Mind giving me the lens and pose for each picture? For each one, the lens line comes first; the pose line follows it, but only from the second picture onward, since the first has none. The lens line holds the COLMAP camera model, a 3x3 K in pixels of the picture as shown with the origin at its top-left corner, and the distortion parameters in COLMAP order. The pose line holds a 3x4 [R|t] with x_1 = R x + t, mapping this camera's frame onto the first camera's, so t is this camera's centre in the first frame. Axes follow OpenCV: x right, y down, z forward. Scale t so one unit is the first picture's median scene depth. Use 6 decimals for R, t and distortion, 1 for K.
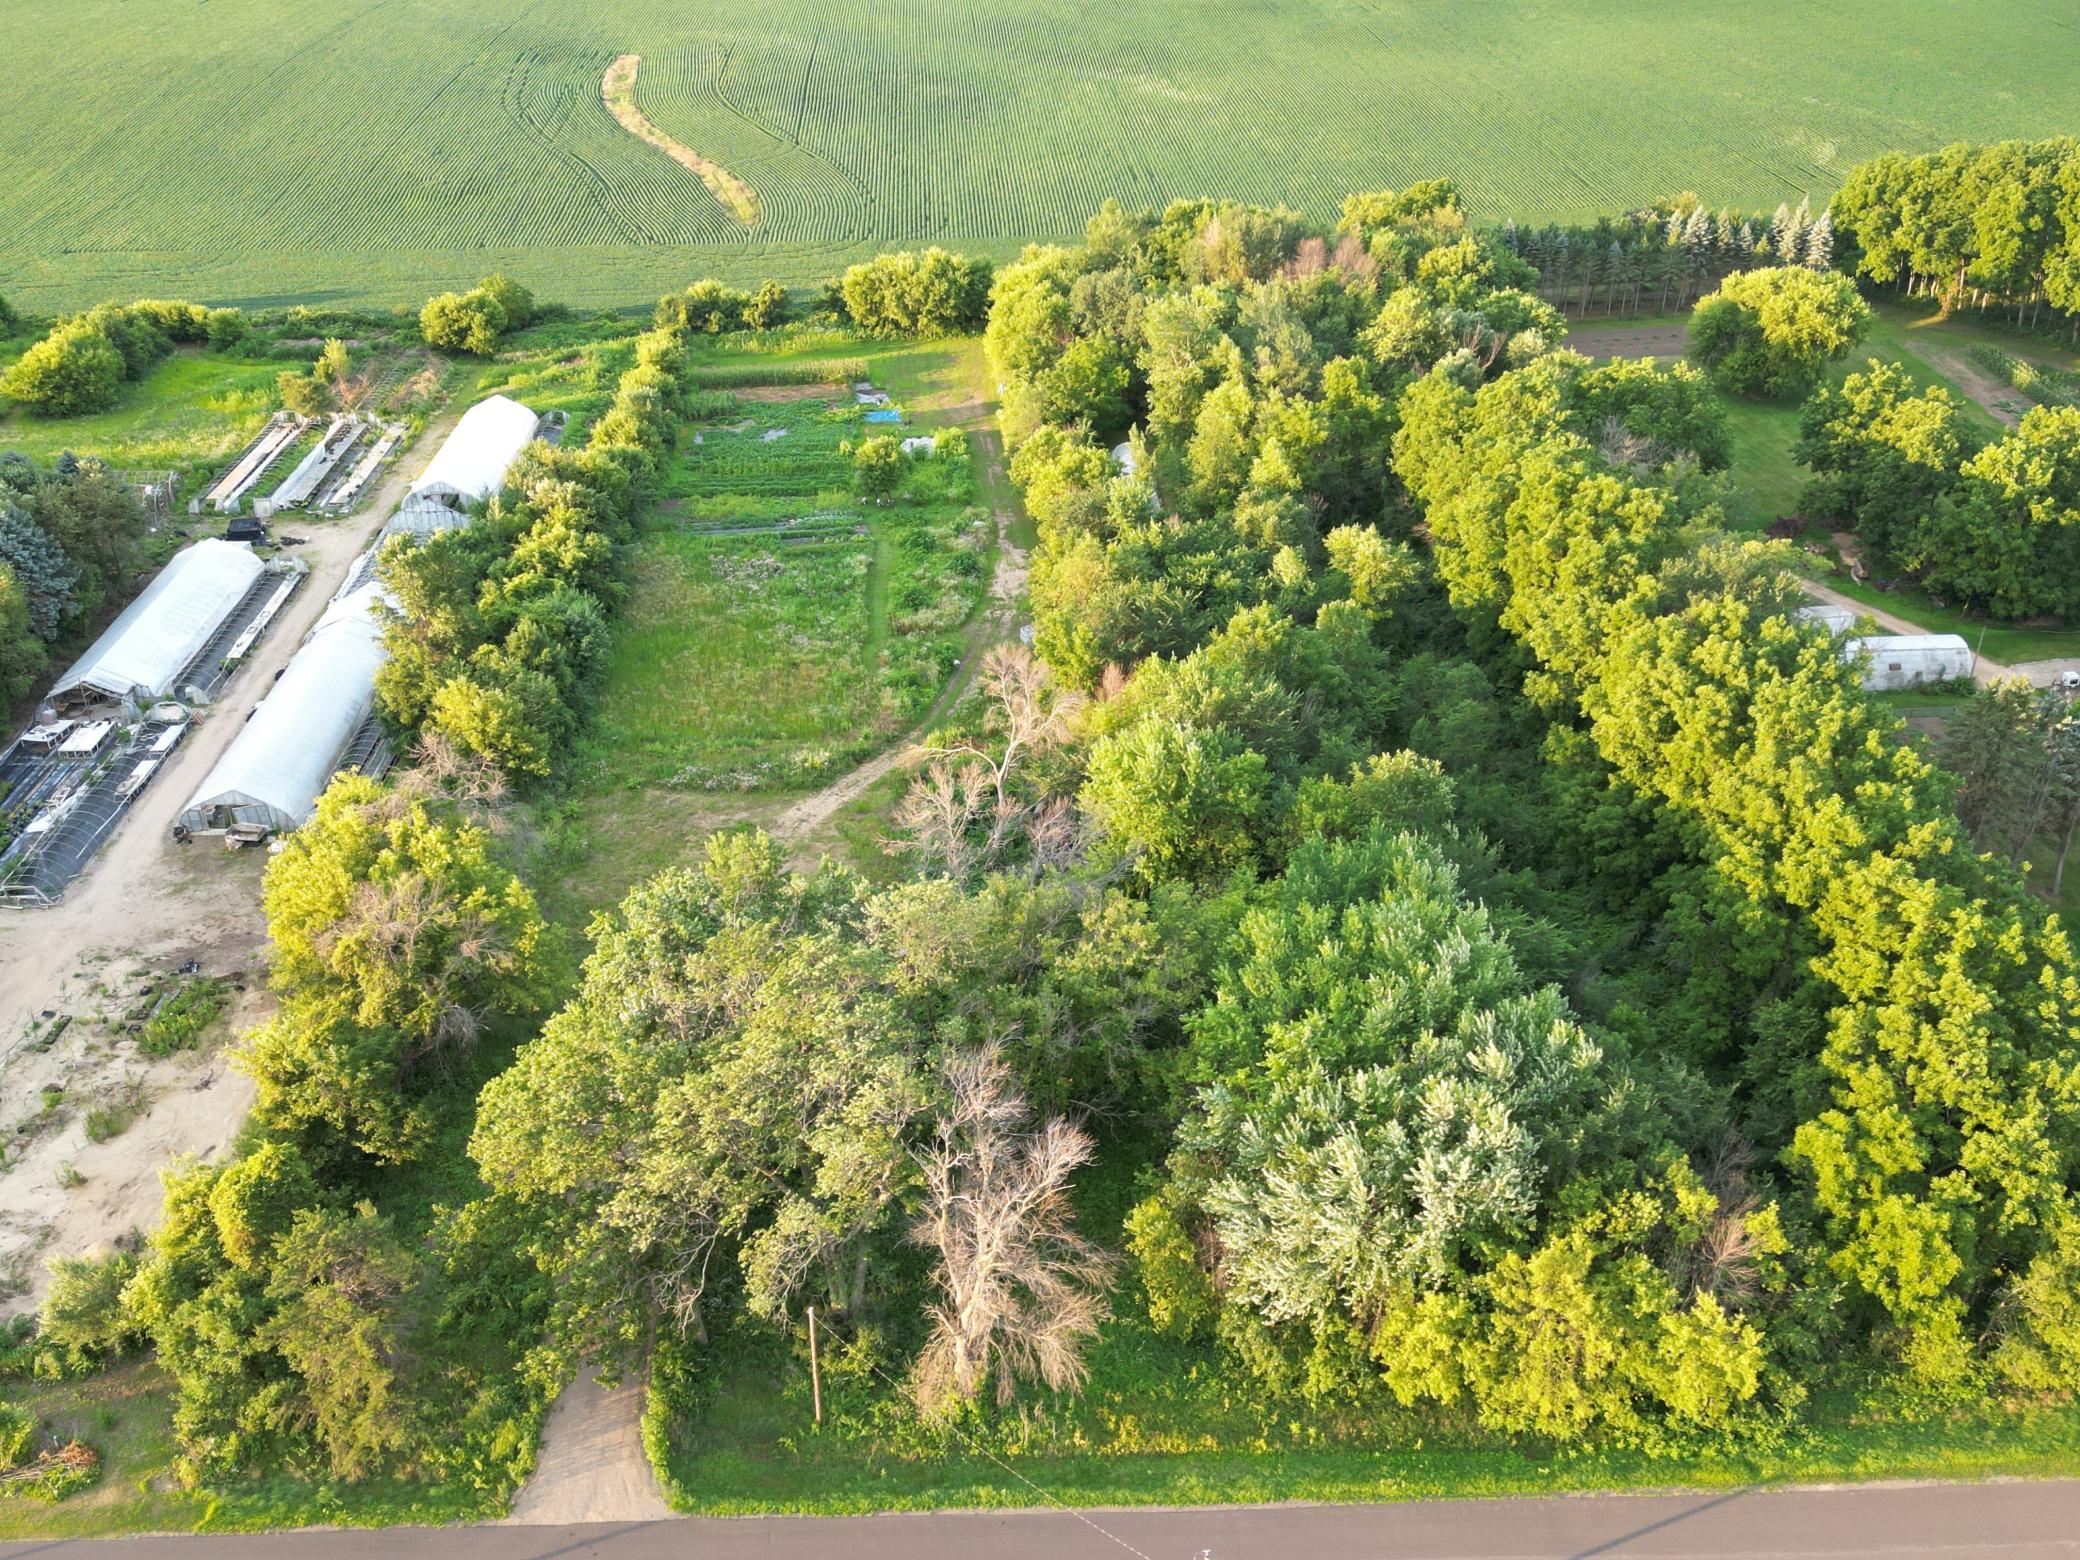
lens RADIAL K [[1824.1, 0, 1039.0], [0, 1824.1, 783.5], [0, 0, 1]] dist [0.092375, -0.103988]
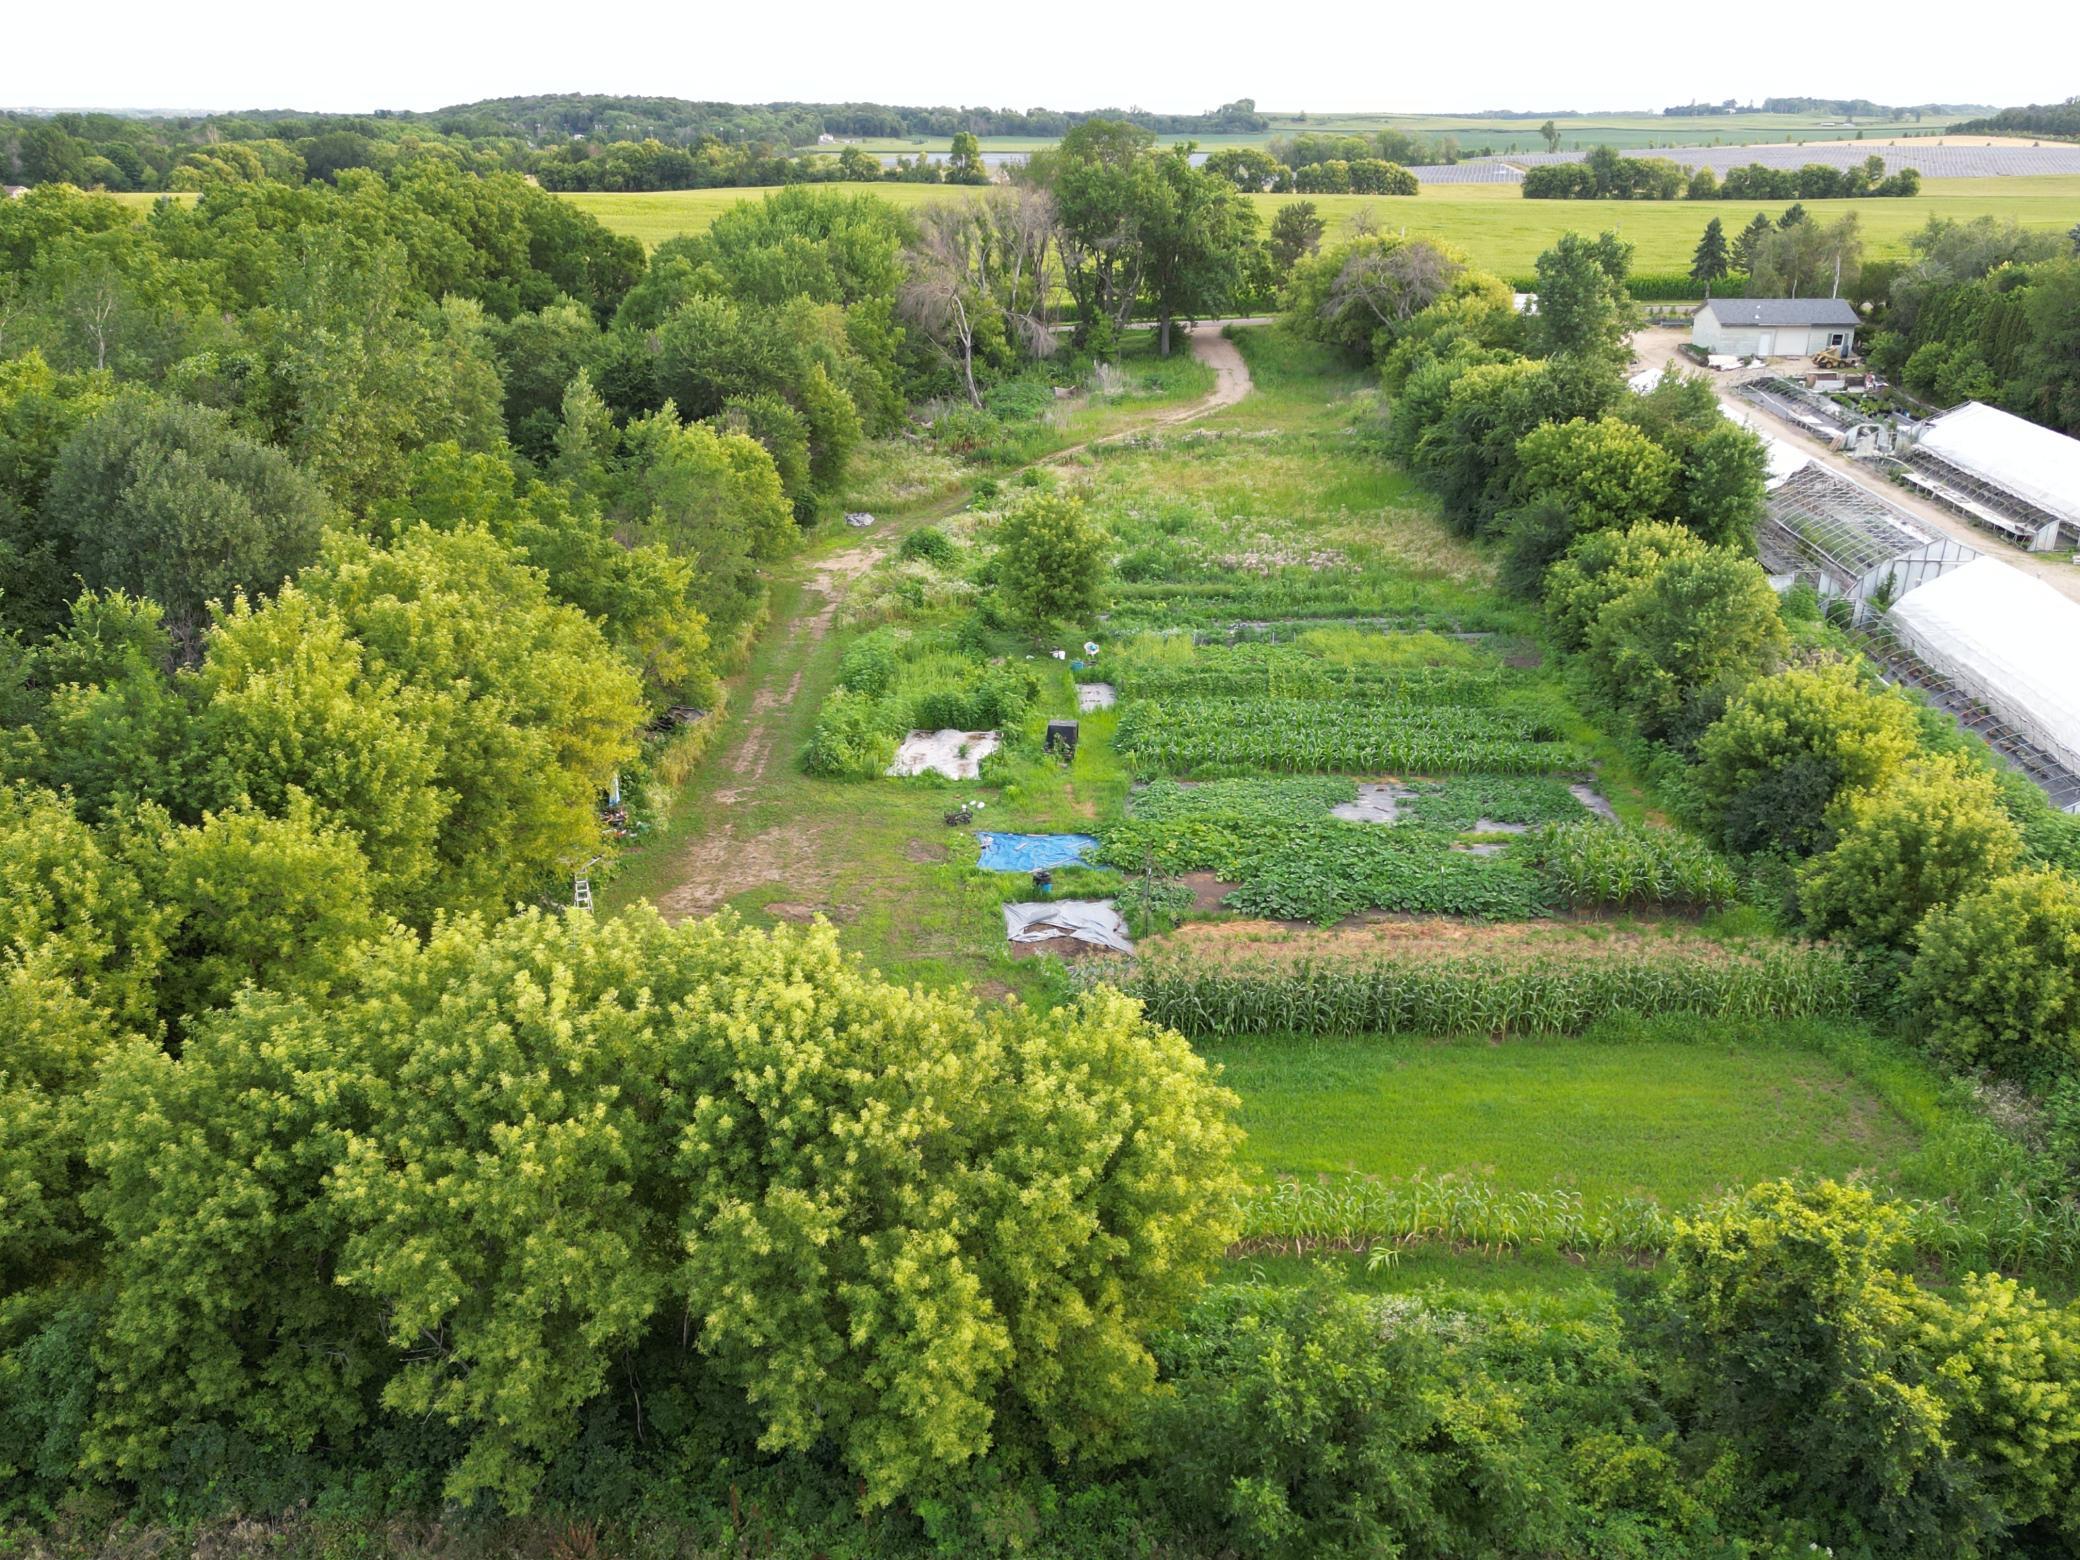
lens RADIAL K [[1824.1, 0, 1025.5], [0, 1824.1, 789.5], [0, 0, 1]] dist [0.092375, -0.103988]
pose [[-0.994269, -0.029522, 0.102754, -0.130023], [0.062039, 0.623425, 0.779418, -0.515134], [-0.087069, 0.781326, -0.618020, 1.359475]]
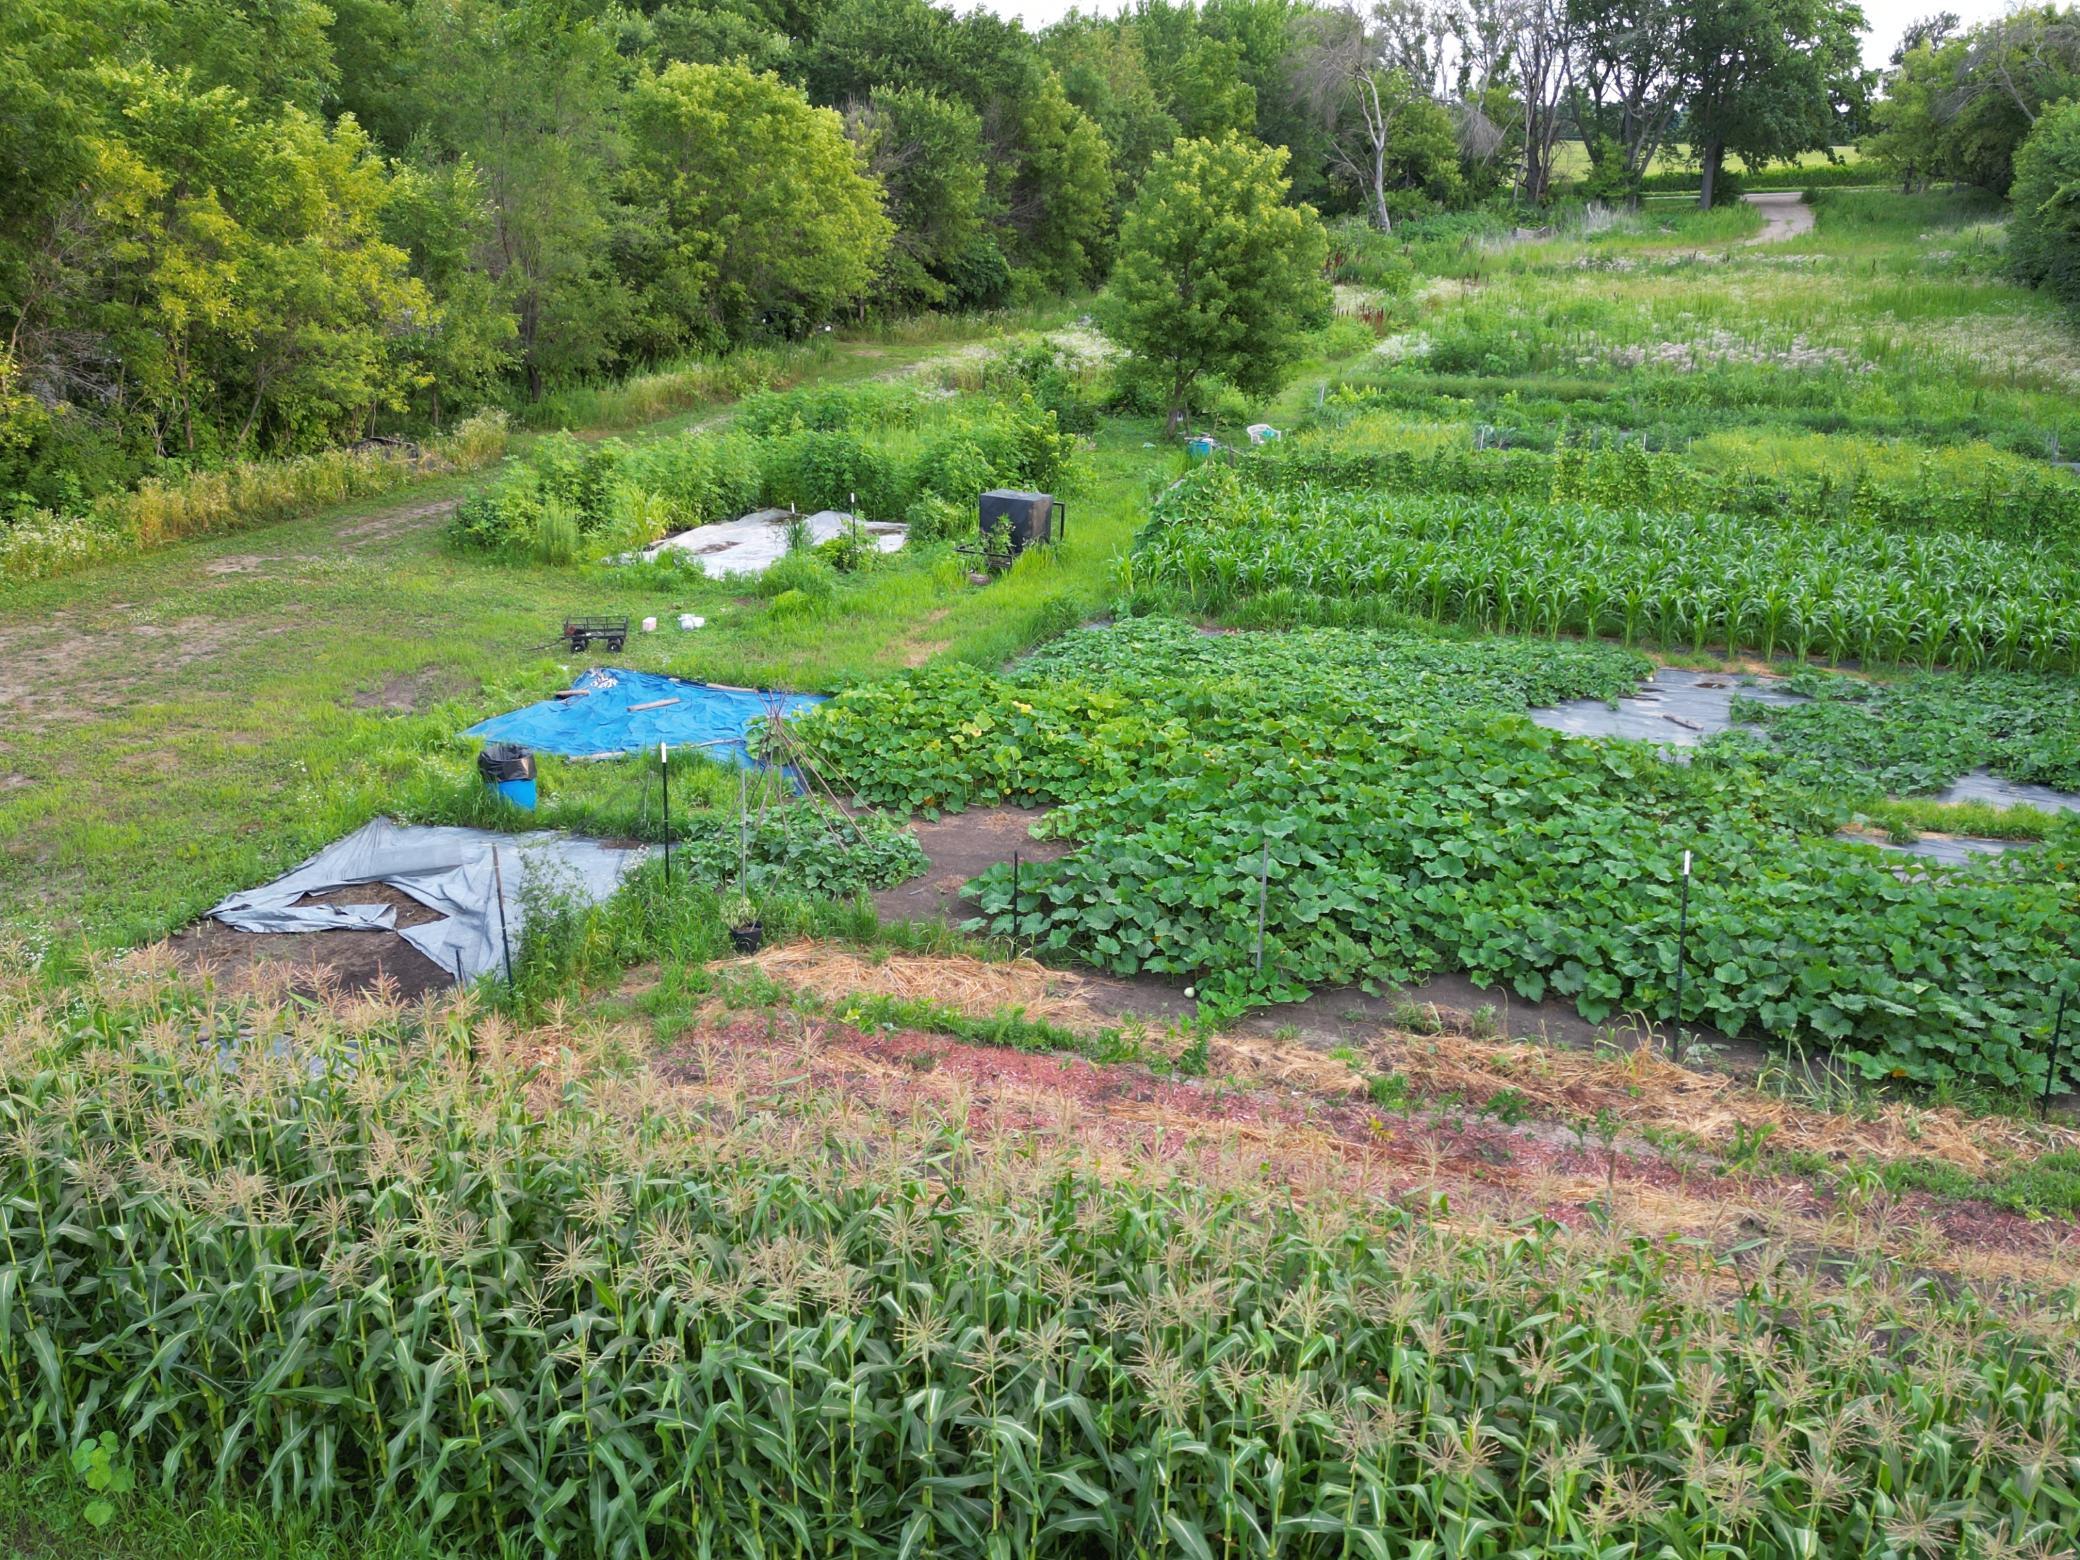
lens RADIAL K [[1824.1, 0, 1031.7], [0, 1824.1, 782.4], [0, 0, 1]] dist [0.092375, -0.103988]
pose [[-0.908547, -0.133359, 0.395926, -0.174349], [0.222902, 0.646798, 0.729361, -0.327964], [-0.353351, 0.750911, -0.557920, 1.224630]]
